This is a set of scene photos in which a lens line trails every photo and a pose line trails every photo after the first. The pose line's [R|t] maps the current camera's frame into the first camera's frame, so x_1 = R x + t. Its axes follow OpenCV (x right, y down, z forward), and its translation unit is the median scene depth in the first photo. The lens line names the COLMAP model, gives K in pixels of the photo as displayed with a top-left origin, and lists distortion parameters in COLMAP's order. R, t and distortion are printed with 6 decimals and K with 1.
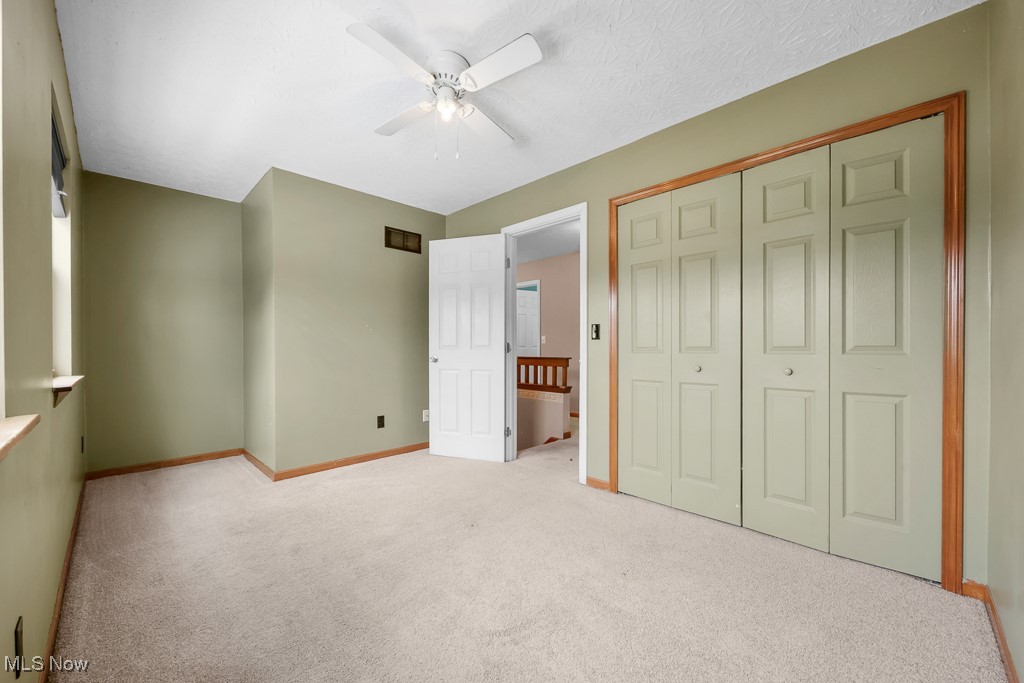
lens RADIAL K [[386.1, 0, 508.8], [0, 386.1, 342.1], [0, 0, 1]] dist [-0.000008, -0.000032]
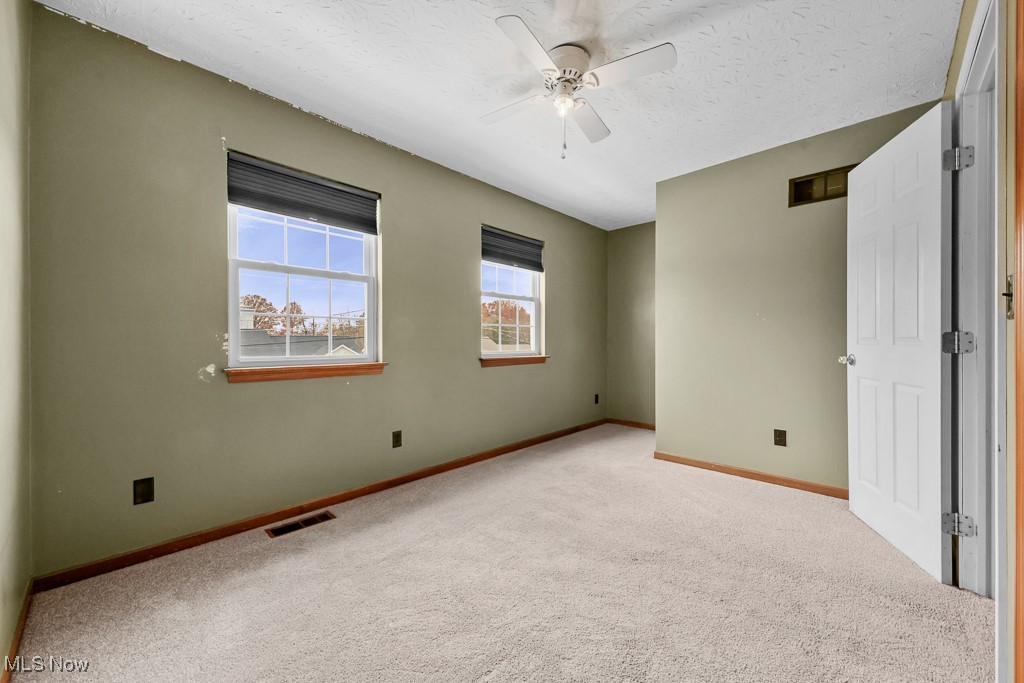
lens RADIAL K [[386.1, 0, 519.4], [0, 386.1, 332.9], [0, 0, 1]] dist [-0.000008, -0.000032]
pose [[0.011990, -0.033111, -0.999380, 0.431376], [0.004341, 0.999444, -0.033061, 0.022442], [0.999919, -0.003942, 0.012127, 0.476468]]
